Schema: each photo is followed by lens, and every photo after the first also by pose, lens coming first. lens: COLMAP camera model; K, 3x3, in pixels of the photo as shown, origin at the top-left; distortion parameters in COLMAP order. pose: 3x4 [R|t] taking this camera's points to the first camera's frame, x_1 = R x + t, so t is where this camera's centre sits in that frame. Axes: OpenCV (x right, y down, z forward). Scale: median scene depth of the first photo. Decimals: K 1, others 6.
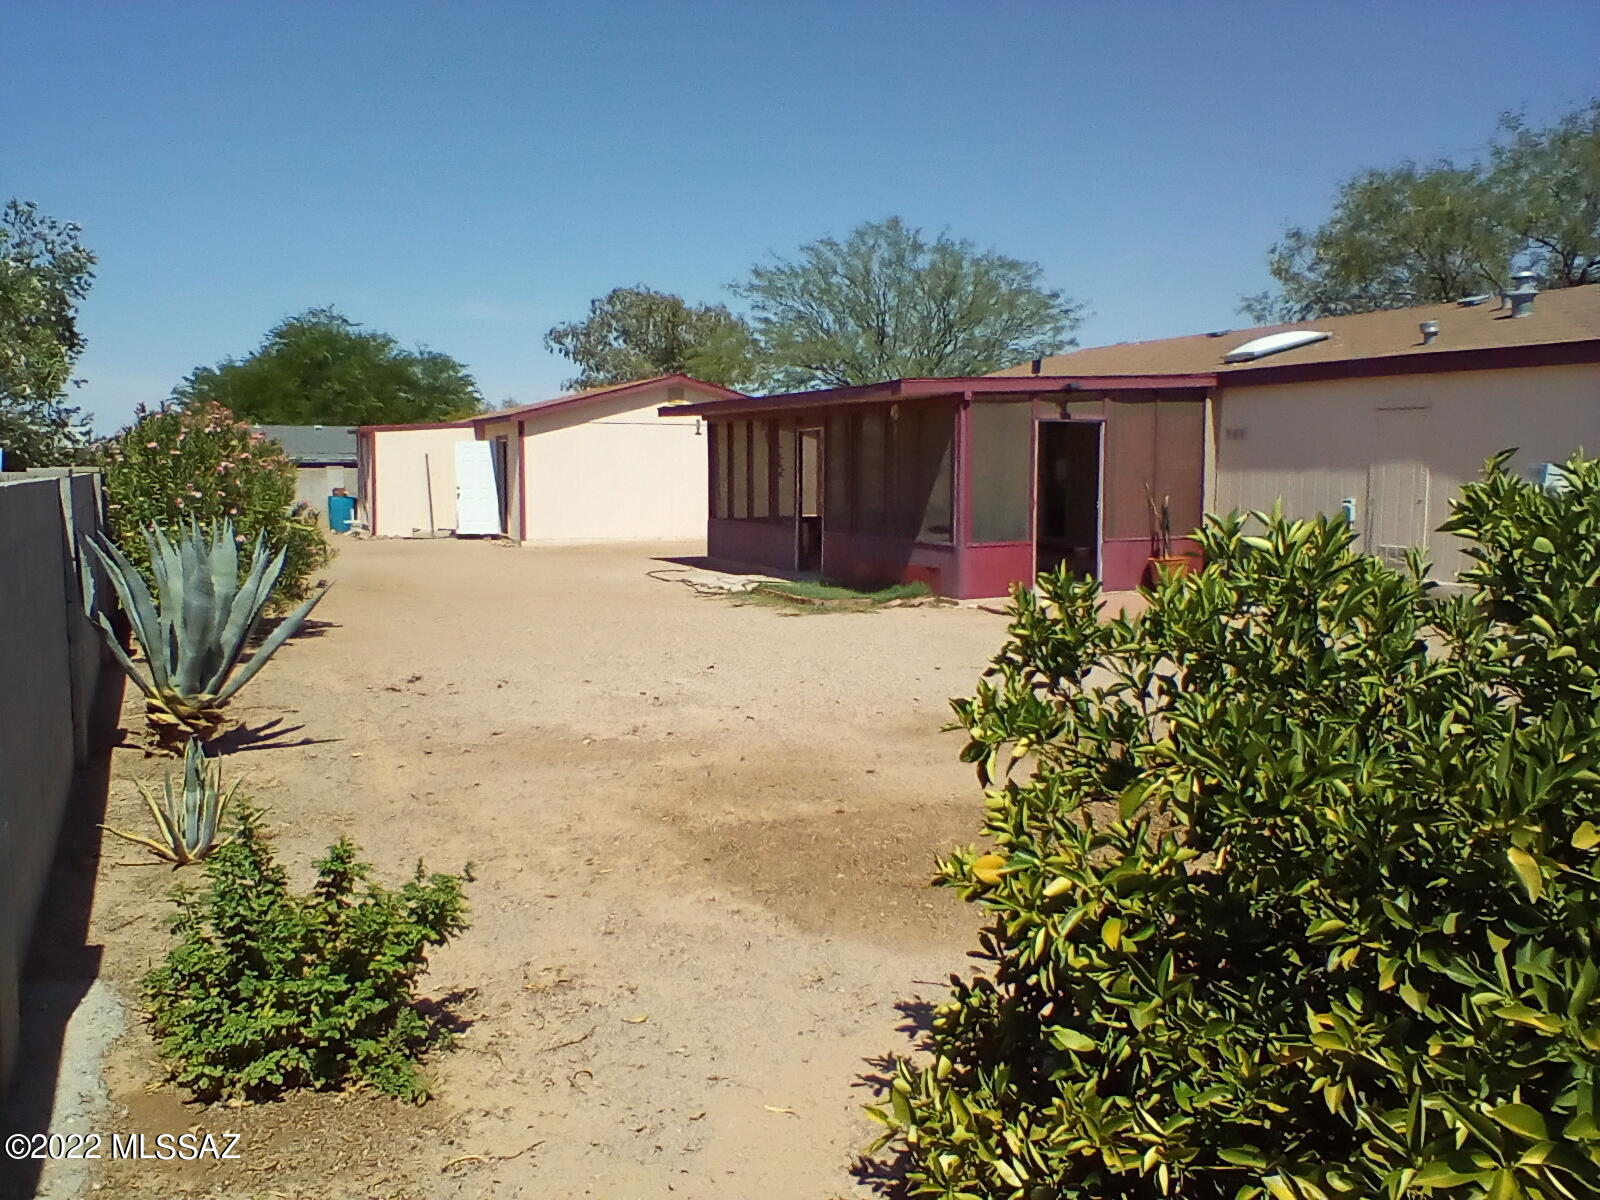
lens RADIAL K [[1415.8, 0, 800.3], [0, 1415.8, 593.7], [0, 0, 1]] dist [0.042505, -0.085103]
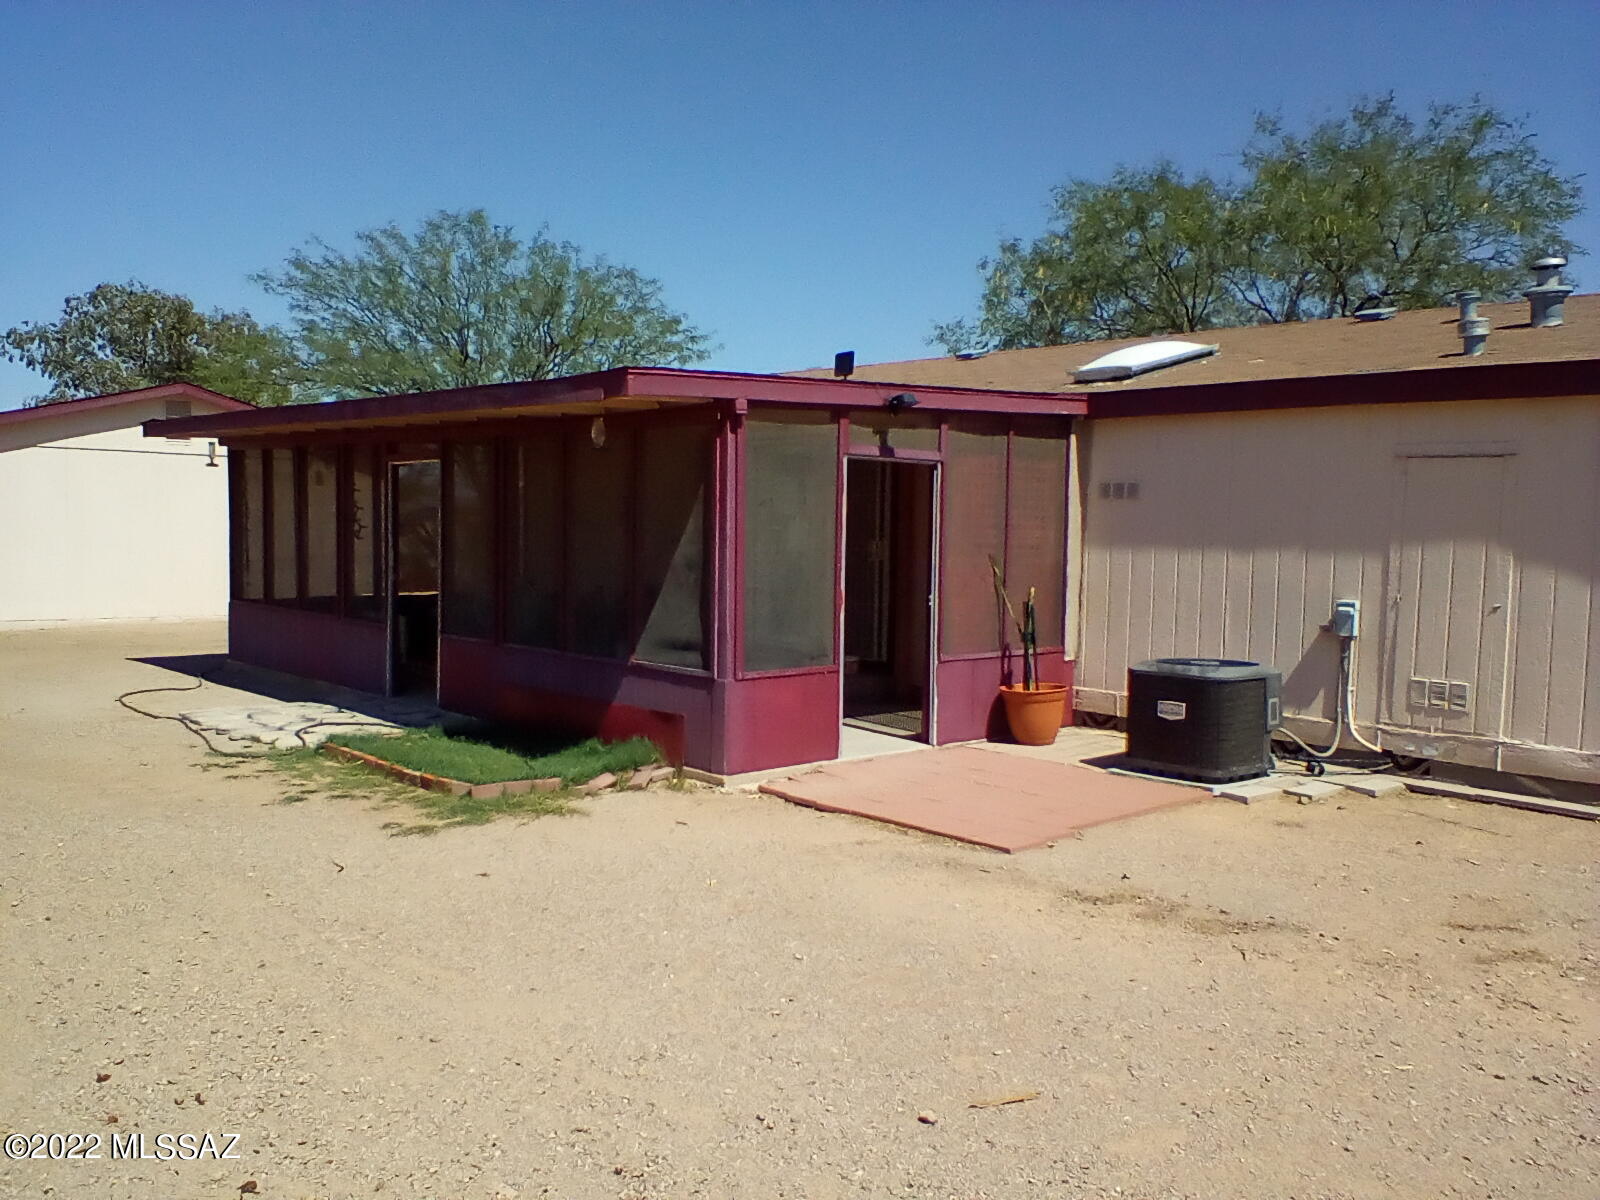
lens RADIAL K [[1415.8, 0, 802.6], [0, 1415.8, 629.2], [0, 0, 1]] dist [0.042505, -0.085103]
pose [[0.949521, -0.002428, 0.313695, -0.021139], [0.006132, 0.999923, -0.010823, -0.031120], [-0.313644, 0.012200, 0.949462, 0.311947]]
